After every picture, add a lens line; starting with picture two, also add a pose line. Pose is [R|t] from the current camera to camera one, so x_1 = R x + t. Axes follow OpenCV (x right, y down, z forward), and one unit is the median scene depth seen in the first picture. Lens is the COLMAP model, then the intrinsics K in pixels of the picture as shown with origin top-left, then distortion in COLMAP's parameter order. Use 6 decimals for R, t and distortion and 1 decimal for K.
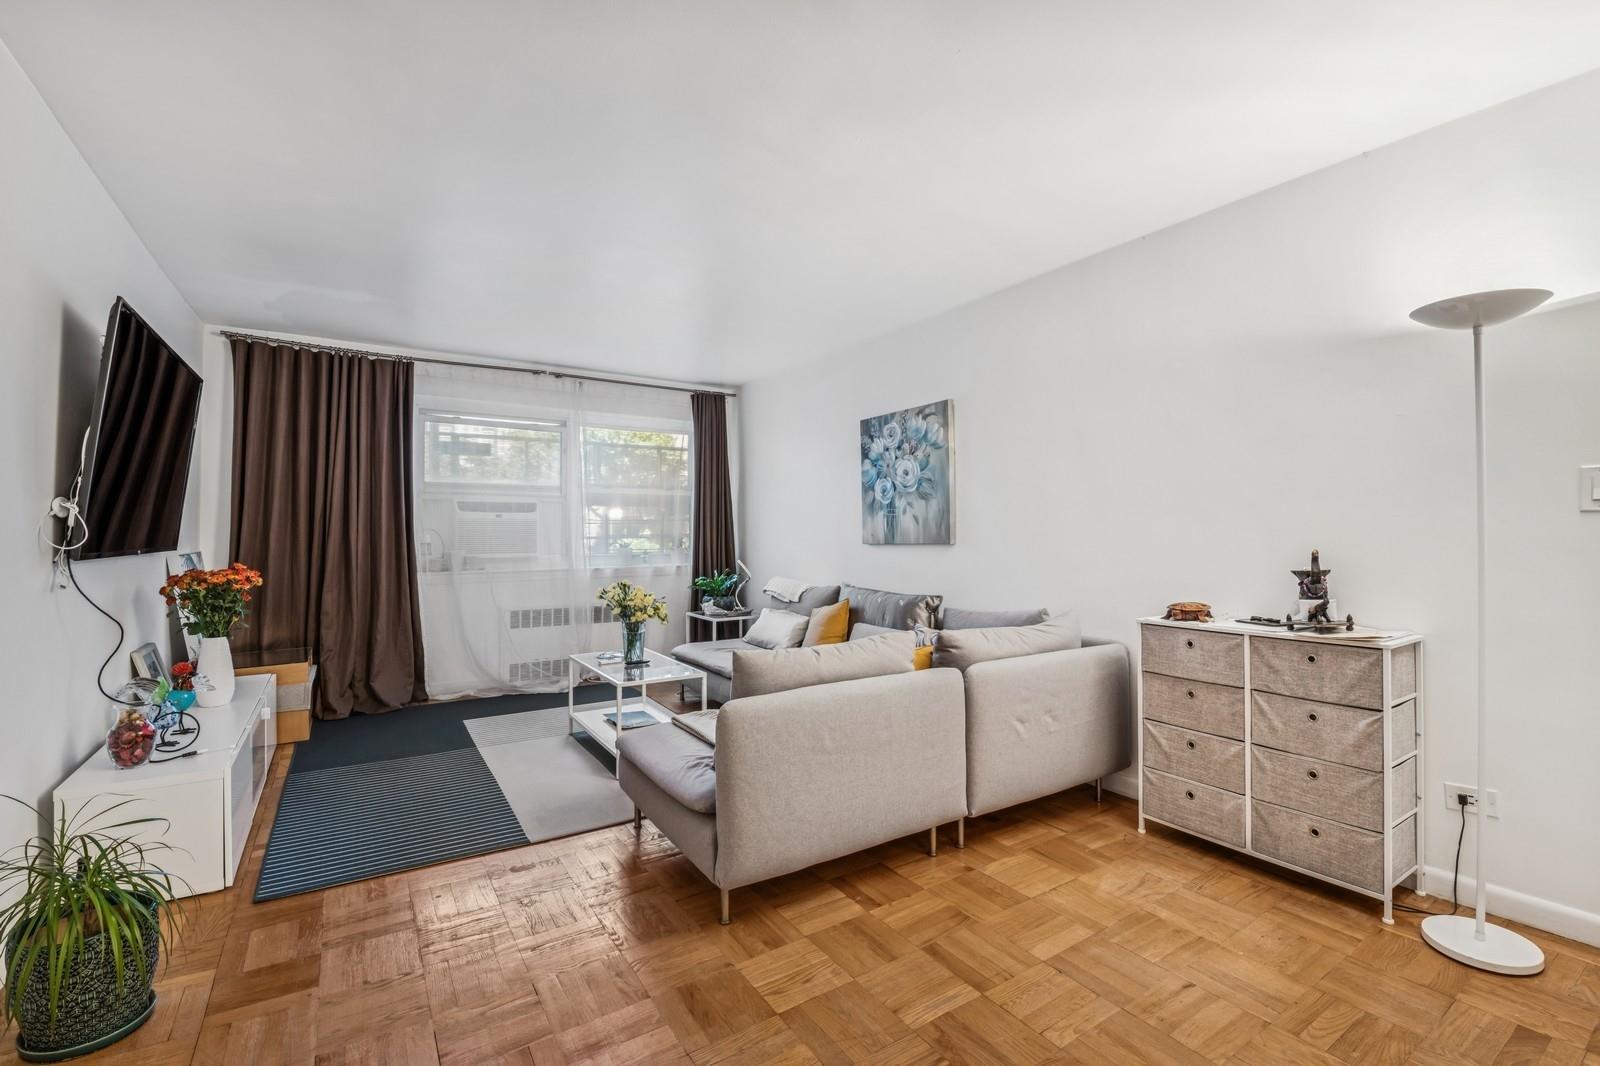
lens RADIAL K [[694.0, 0, 819.2], [0, 694.0, 523.6], [0, 0, 1]] dist [-0.000935, -0.010218]
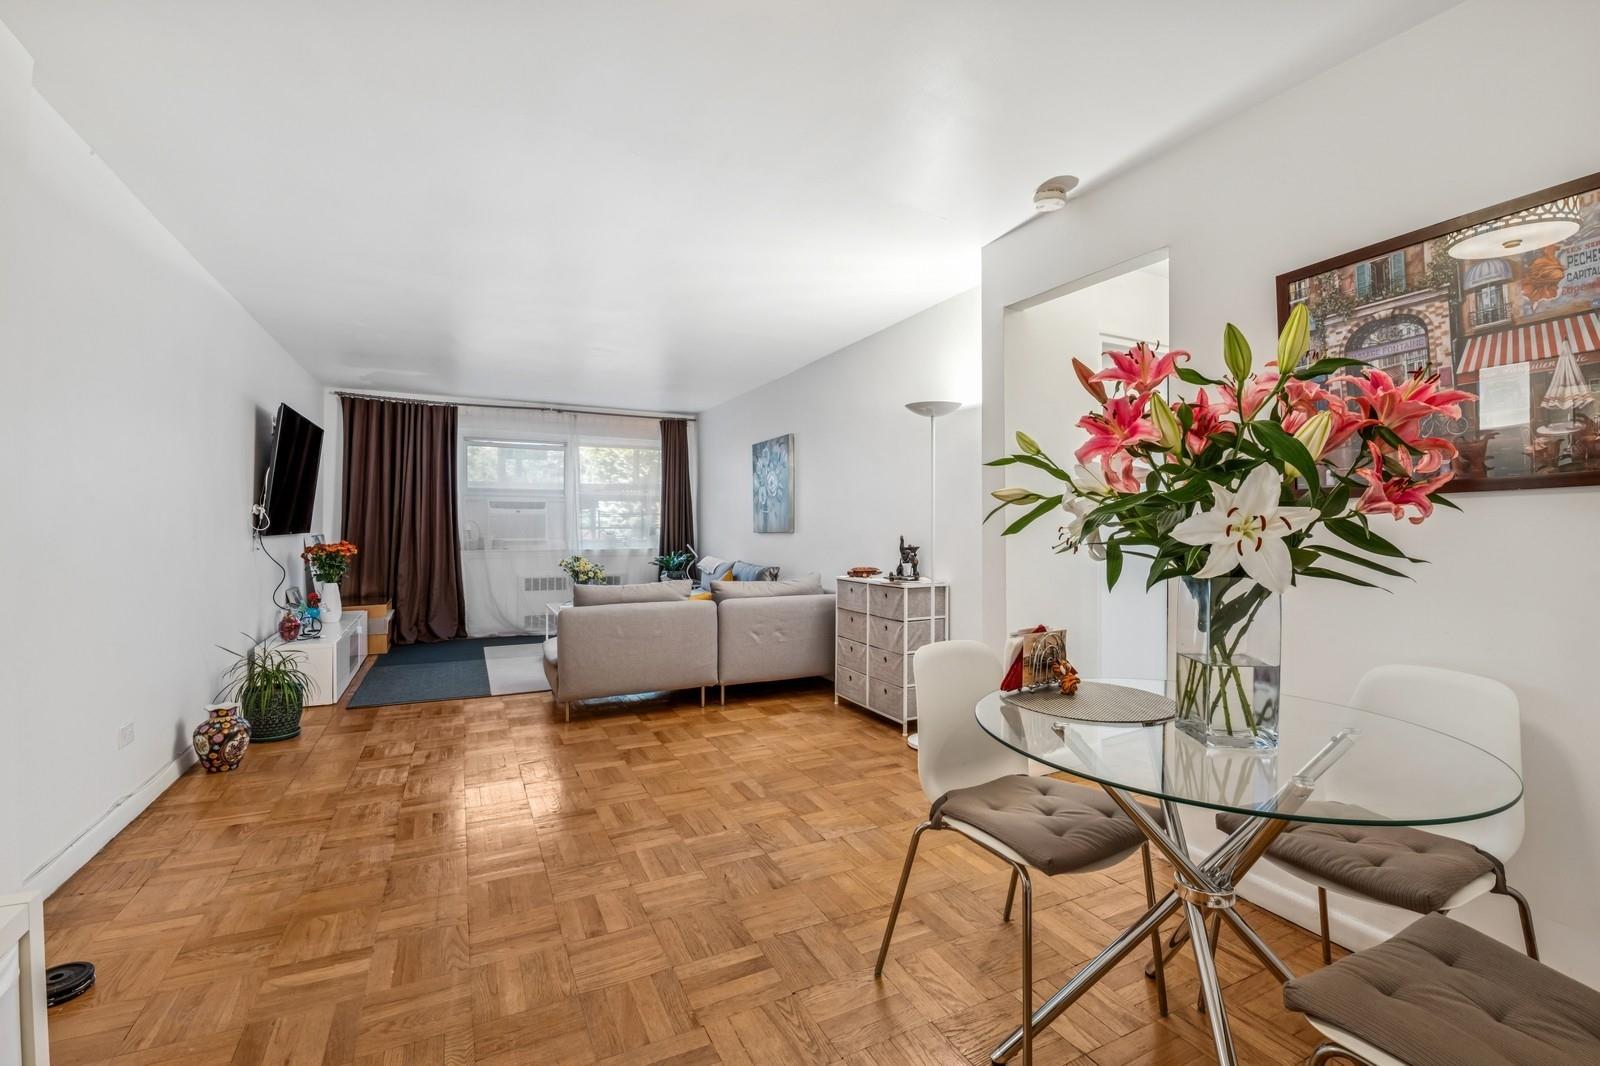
lens RADIAL K [[694.0, 0, 819.2], [0, 694.0, 523.6], [0, 0, 1]] dist [-0.000935, -0.010218]
pose [[0.993503, 0.004630, -0.113716, 0.597234], [-0.003395, 0.999933, 0.011045, -0.007803], [0.113759, -0.010587, 0.993452, -0.648396]]
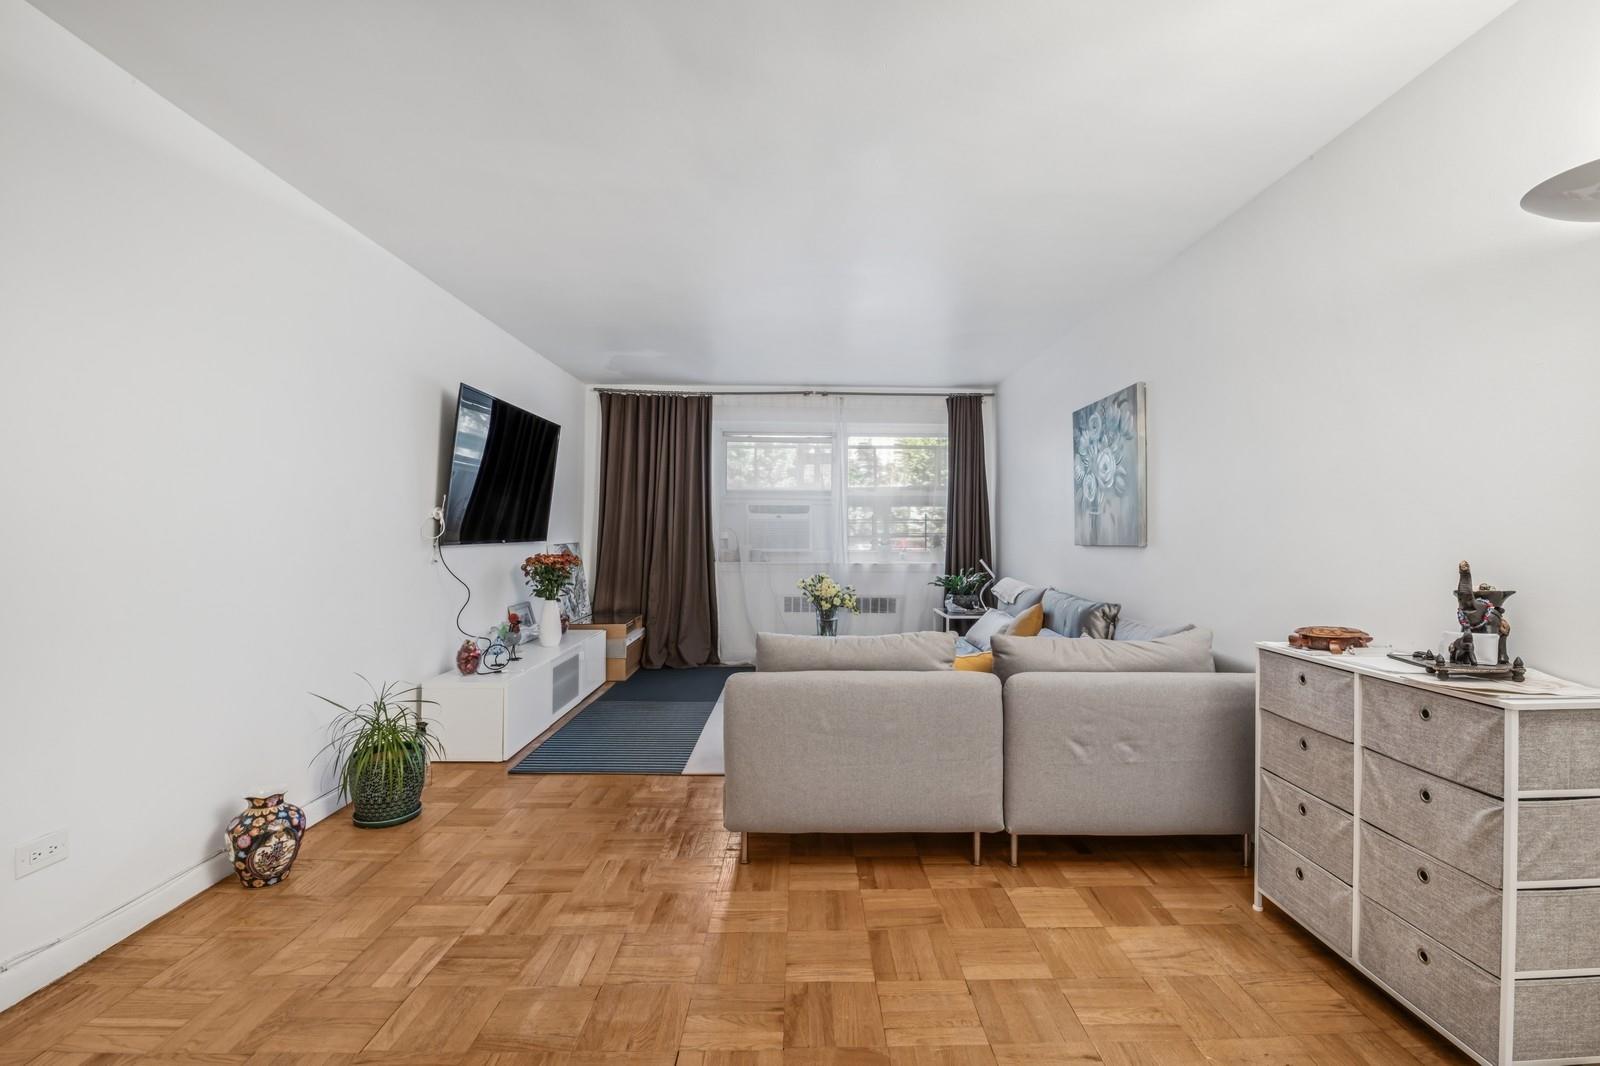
lens RADIAL K [[694.0, 0, 819.2], [0, 694.0, 523.6], [0, 0, 1]] dist [-0.000935, -0.010218]
pose [[0.845627, 0.000918, -0.533774, 0.451076], [-0.001078, 0.999999, 0.000010, 0.000880], [0.533774, 0.000567, 0.845627, 0.055172]]
